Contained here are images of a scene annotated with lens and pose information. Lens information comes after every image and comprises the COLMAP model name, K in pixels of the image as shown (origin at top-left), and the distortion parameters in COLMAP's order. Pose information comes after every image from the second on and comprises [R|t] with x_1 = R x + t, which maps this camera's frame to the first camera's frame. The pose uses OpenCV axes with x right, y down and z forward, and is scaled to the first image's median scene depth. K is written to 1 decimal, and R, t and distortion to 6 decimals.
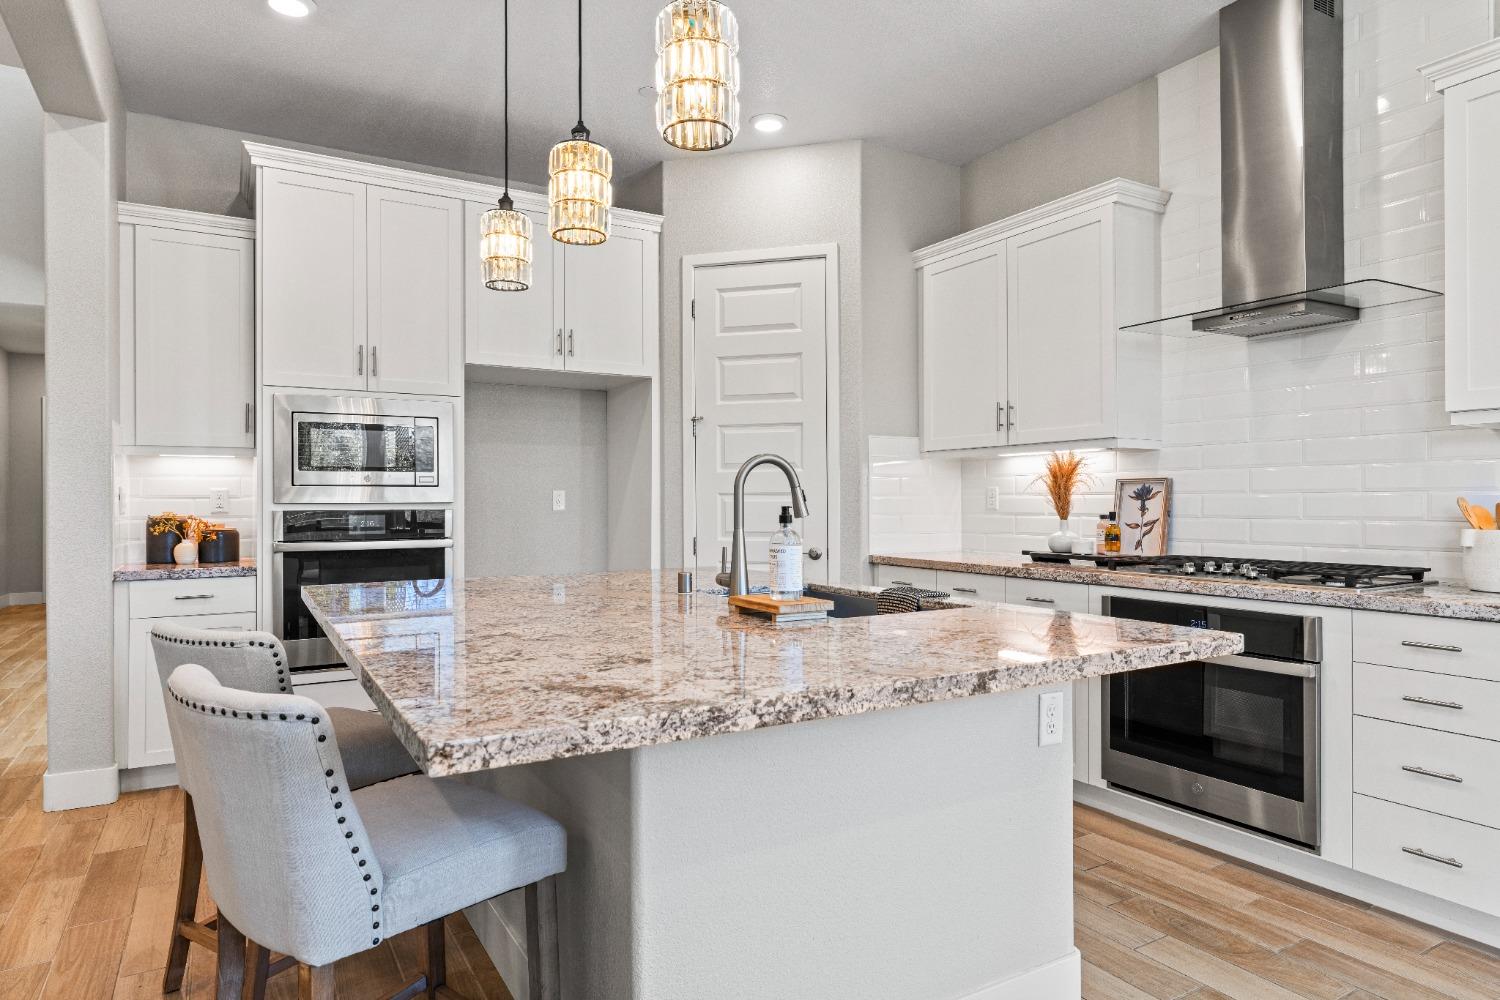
lens RADIAL K [[851.1, 0, 747.3], [0, 851.1, 501.0], [0, 0, 1]] dist [-0.007757, -0.000532]
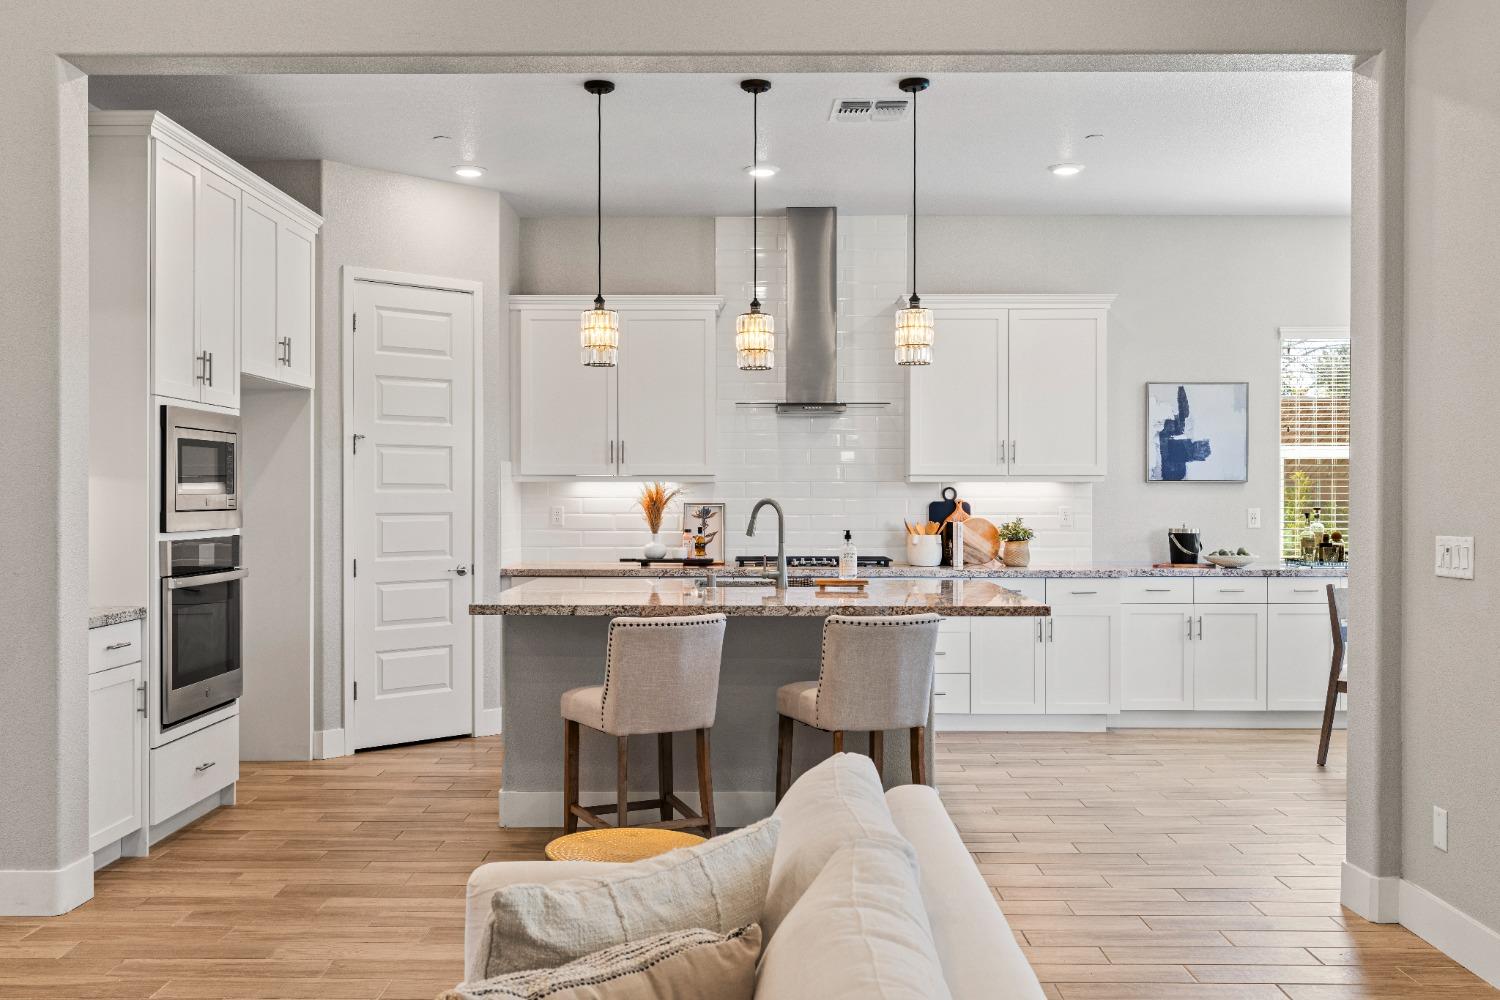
lens RADIAL K [[1382.9, 0, 731.2], [0, 1382.9, 496.2], [0, 0, 1]] dist [-0.007999, 0.000000]
pose [[0.528570, 0.002868, 0.848885, -1.362425], [-0.003900, 0.999992, -0.000950, -0.033420], [-0.848881, -0.002809, 0.528577, -0.226147]]
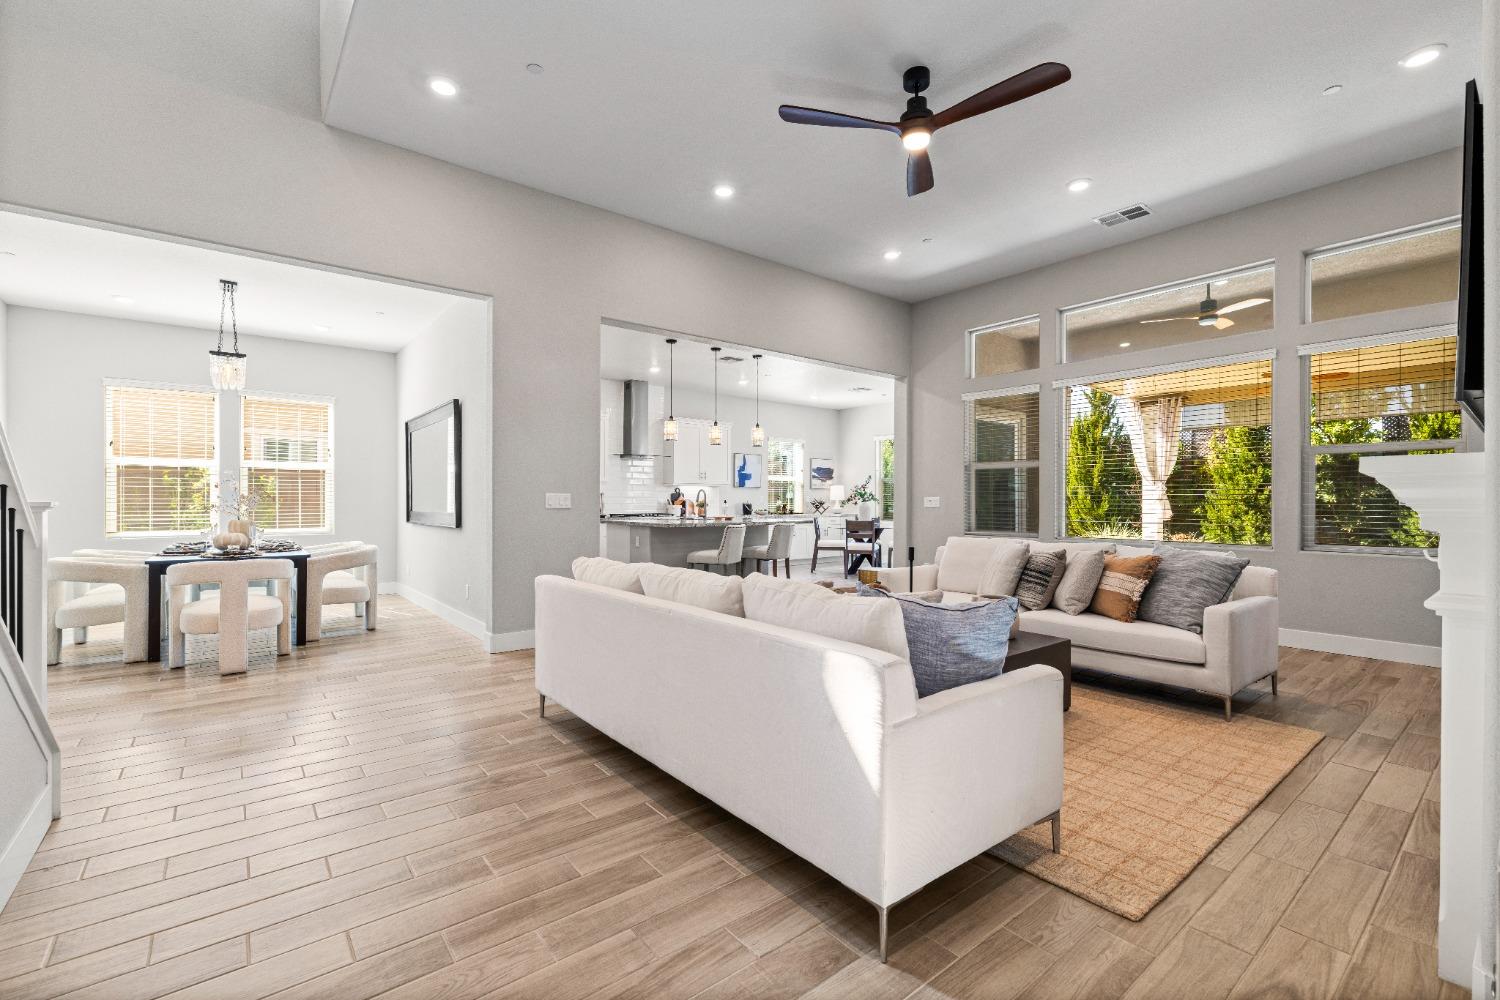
lens RADIAL K [[653.3, 0, 742.8], [0, 653.3, 496.8], [0, 0, 1]] dist [0.006179, -0.000597]
pose [[-0.135583, 0.010840, 0.990707, -2.147912], [-0.002487, 0.999933, -0.011281, 0.017376], [-0.990763, -0.003993, -0.135547, 0.720663]]
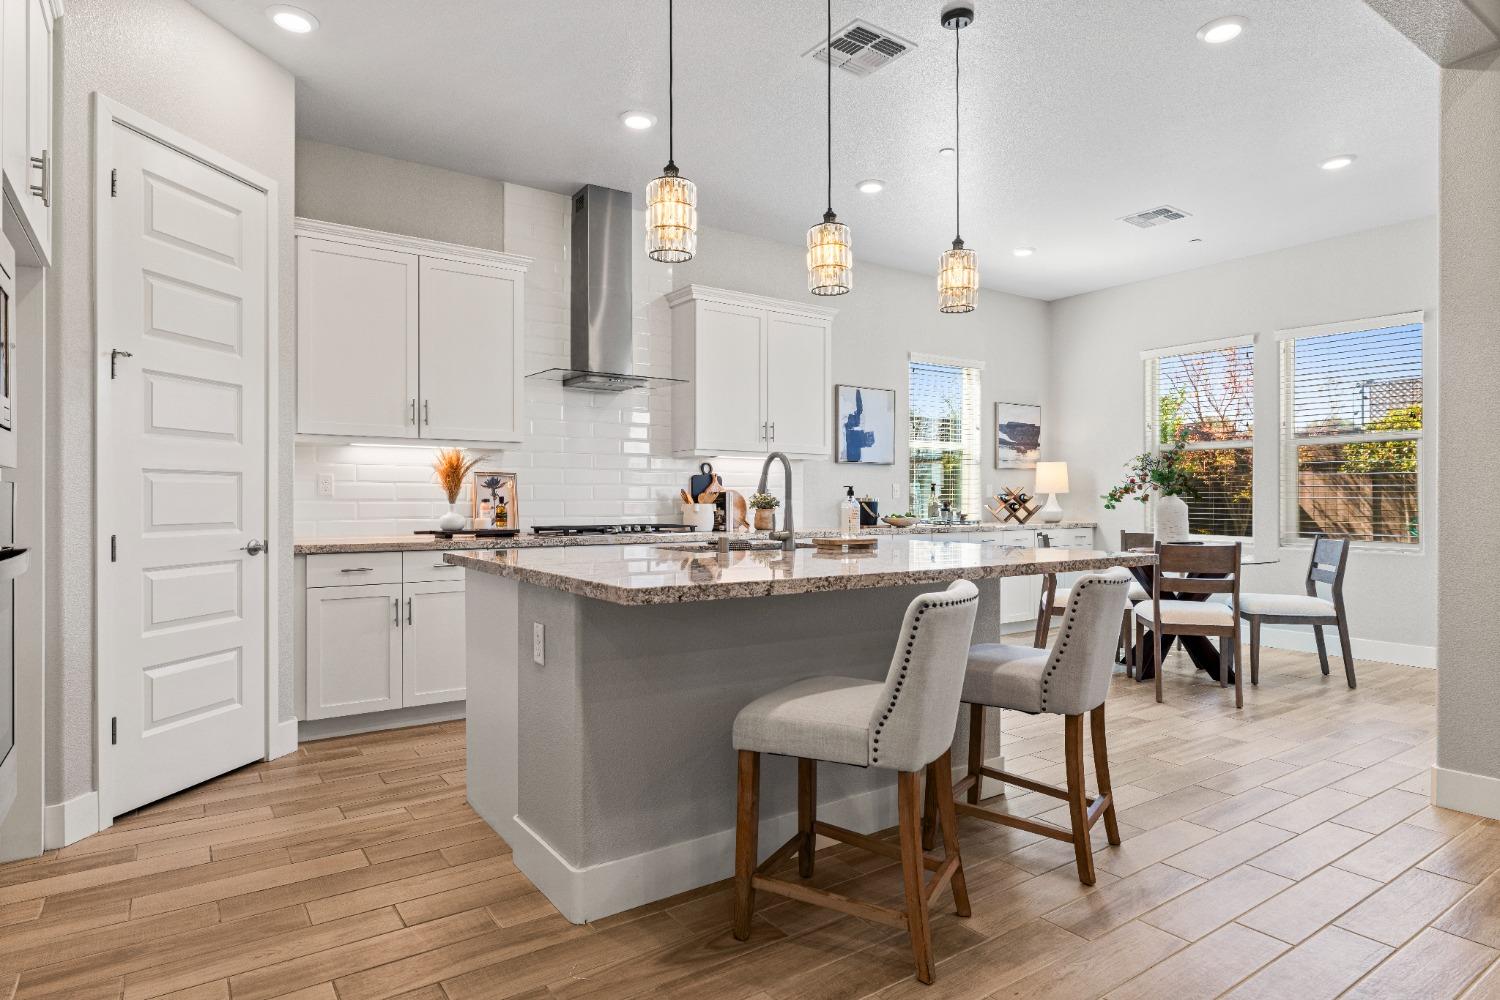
lens RADIAL K [[841.4, 0, 747.9], [0, 841.4, 500.8], [0, 0, 1]] dist [-0.000170, -0.000852]
pose [[-0.072625, 0.001612, 0.997358, -0.861084], [-0.001867, 0.999997, -0.001752, 0.019578], [-0.997358, -0.001990, -0.072622, 0.655013]]
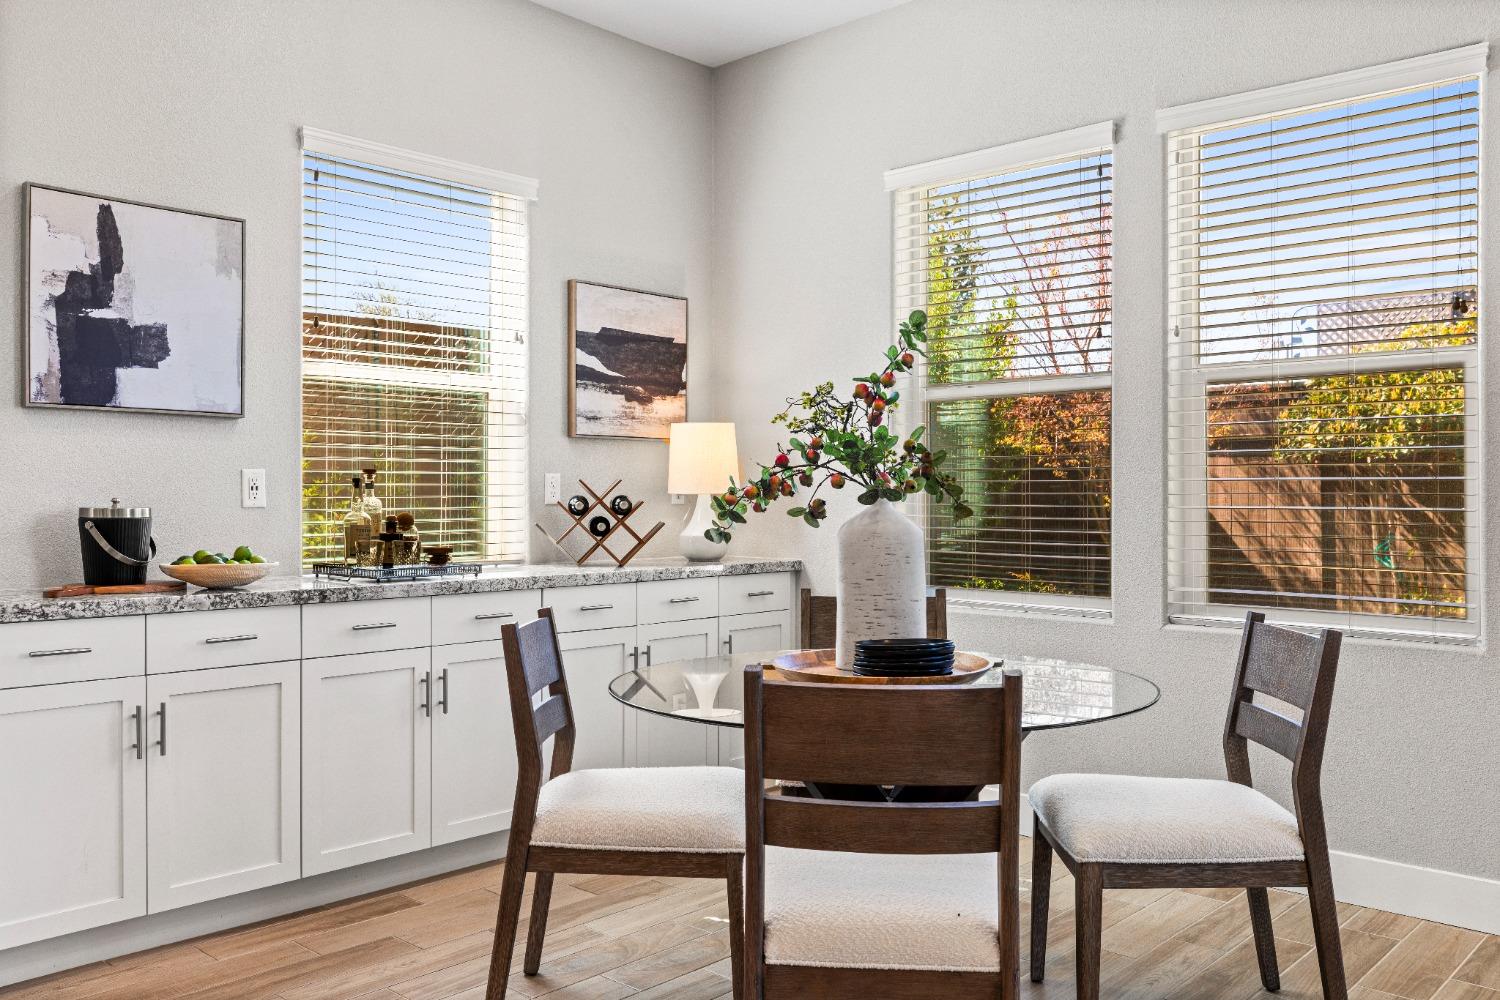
lens RADIAL K [[1230.2, 0, 745.6], [0, 1230.2, 504.2], [0, 0, 1]] dist [0.004438, -0.016085]
pose [[-0.287777, 0.000141, 0.957698, -0.168785], [-0.002200, 0.999997, -0.000808, 0.007864], [-0.957695, -0.002340, -0.287776, 0.124346]]
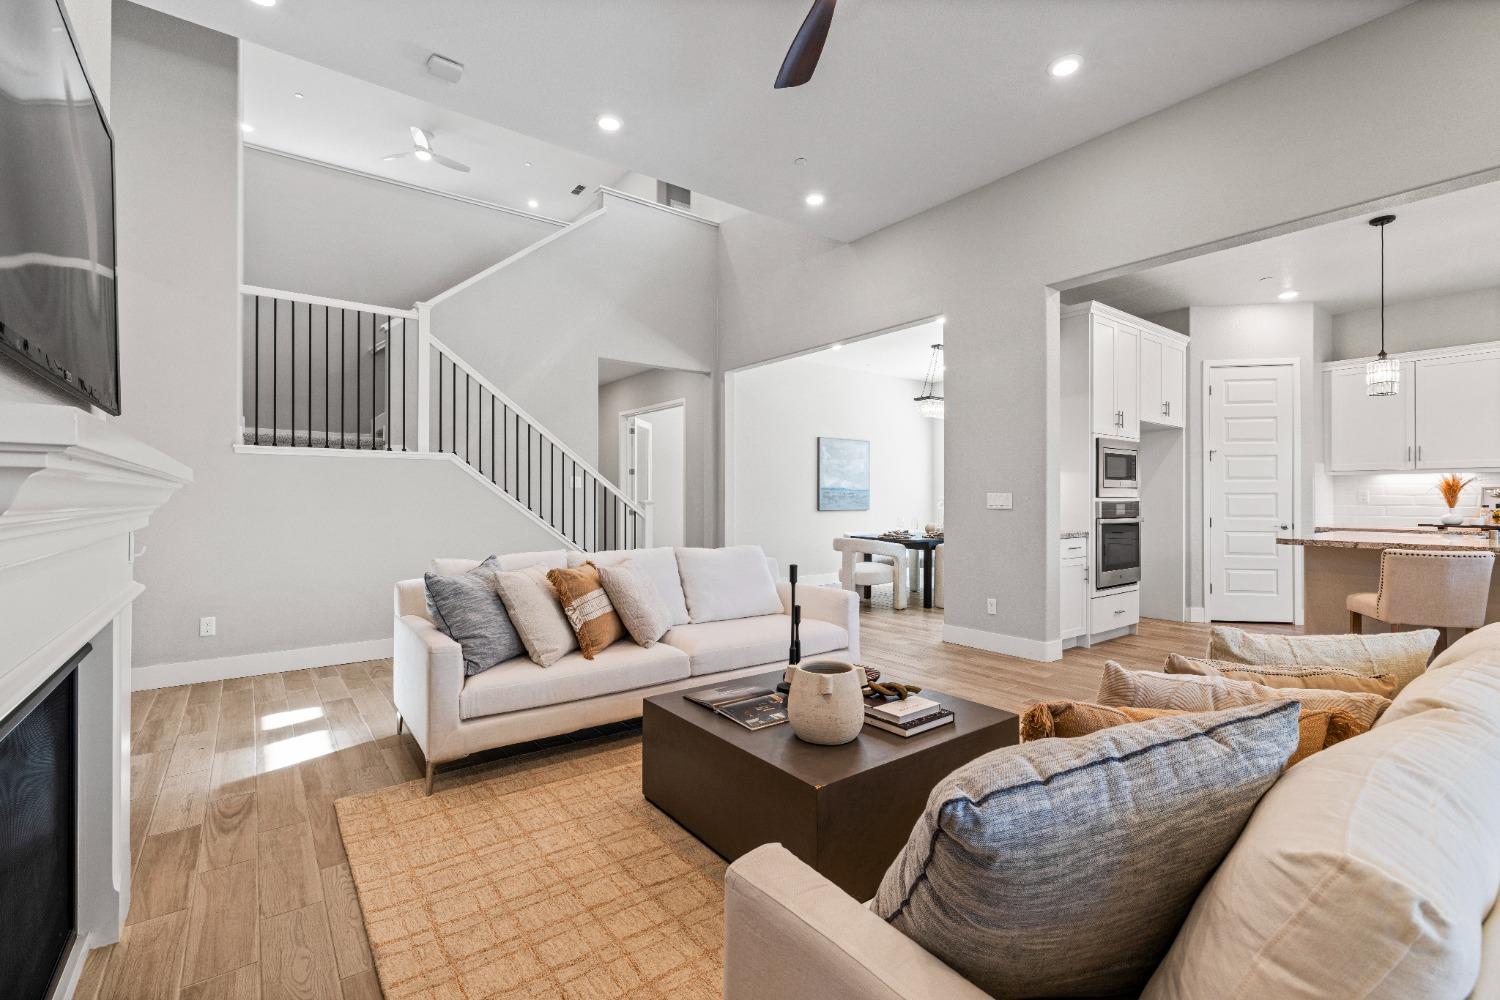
lens RADIAL K [[653.3, 0, 751.7], [0, 653.3, 497.1], [0, 0, 1]] dist [0.006179, -0.000597]
pose [[0.993791, 0.005070, 0.111145, -1.380035], [-0.005379, 0.999982, 0.002476, 0.002644], [-0.111131, -0.003059, 0.993801, -0.320243]]
